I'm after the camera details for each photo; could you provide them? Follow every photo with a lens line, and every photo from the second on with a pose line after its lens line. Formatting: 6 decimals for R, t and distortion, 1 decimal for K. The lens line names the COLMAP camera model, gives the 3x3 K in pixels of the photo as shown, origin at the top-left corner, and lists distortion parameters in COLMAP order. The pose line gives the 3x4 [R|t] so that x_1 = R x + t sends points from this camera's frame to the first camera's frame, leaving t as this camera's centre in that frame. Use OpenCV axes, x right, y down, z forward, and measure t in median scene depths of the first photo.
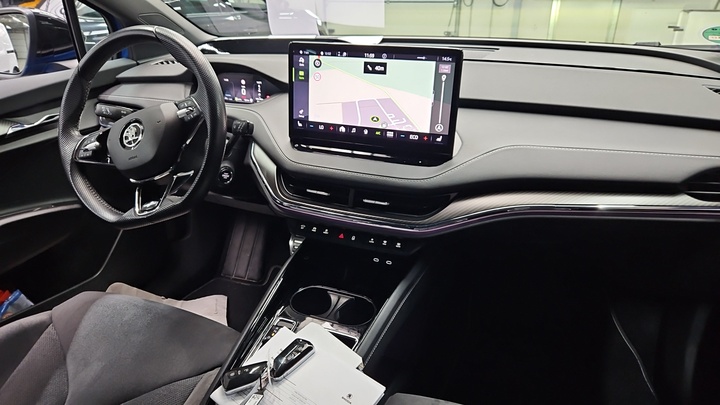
lens RADIAL K [[488.6, 0, 360.0], [0, 488.6, 202.5], [0, 0, 1]] dist [0.023234, -0.003810]
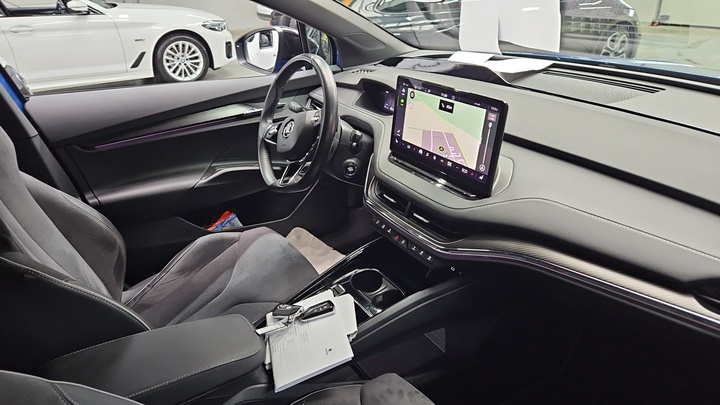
lens RADIAL K [[488.6, 0, 360.0], [0, 488.6, 202.5], [0, 0, 1]] dist [0.023234, -0.003810]
pose [[0.811099, 0.239187, -0.533768, 0.523102], [-0.216778, 0.970505, 0.105485, -0.126159], [0.543255, 0.030151, 0.839026, -0.081102]]
